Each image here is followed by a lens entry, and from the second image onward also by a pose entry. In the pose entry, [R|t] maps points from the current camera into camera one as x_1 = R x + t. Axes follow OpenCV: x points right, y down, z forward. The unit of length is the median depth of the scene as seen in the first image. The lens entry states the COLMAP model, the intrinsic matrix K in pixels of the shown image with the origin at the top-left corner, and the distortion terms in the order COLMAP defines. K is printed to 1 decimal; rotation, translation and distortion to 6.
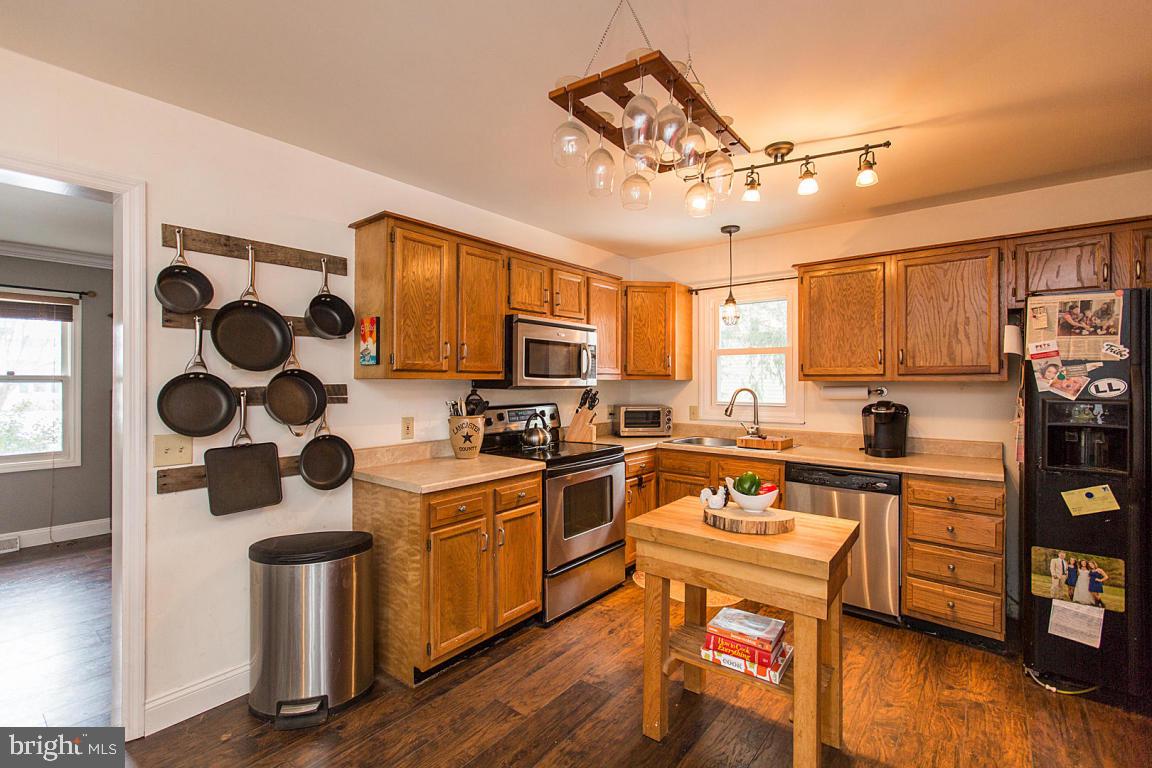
lens RADIAL K [[526.7, 0, 567.9], [0, 526.7, 381.7], [0, 0, 1]] dist [0.001296, -0.000257]
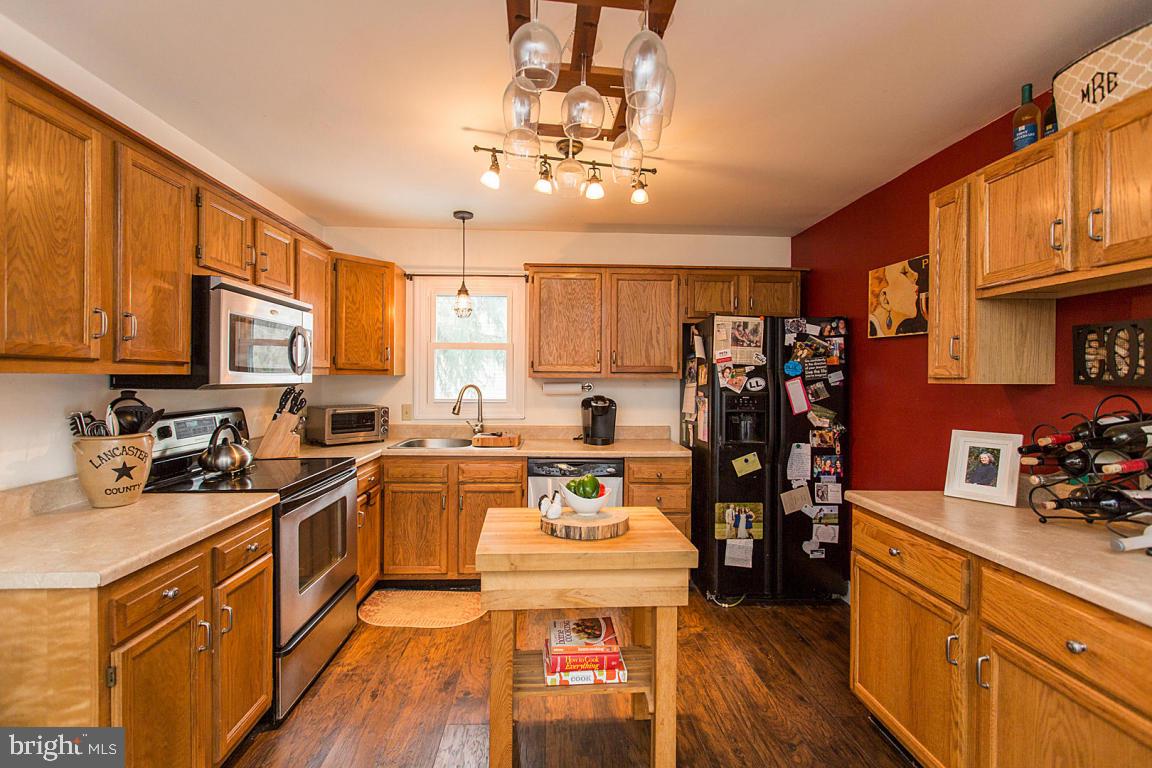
lens RADIAL K [[526.7, 0, 578.8], [0, 526.7, 381.3], [0, 0, 1]] dist [0.001296, -0.000257]
pose [[0.732693, -0.002271, 0.680555, -0.221540], [-0.006128, 0.999932, 0.009934, -0.005554], [-0.680531, -0.011449, 0.732629, 0.210094]]
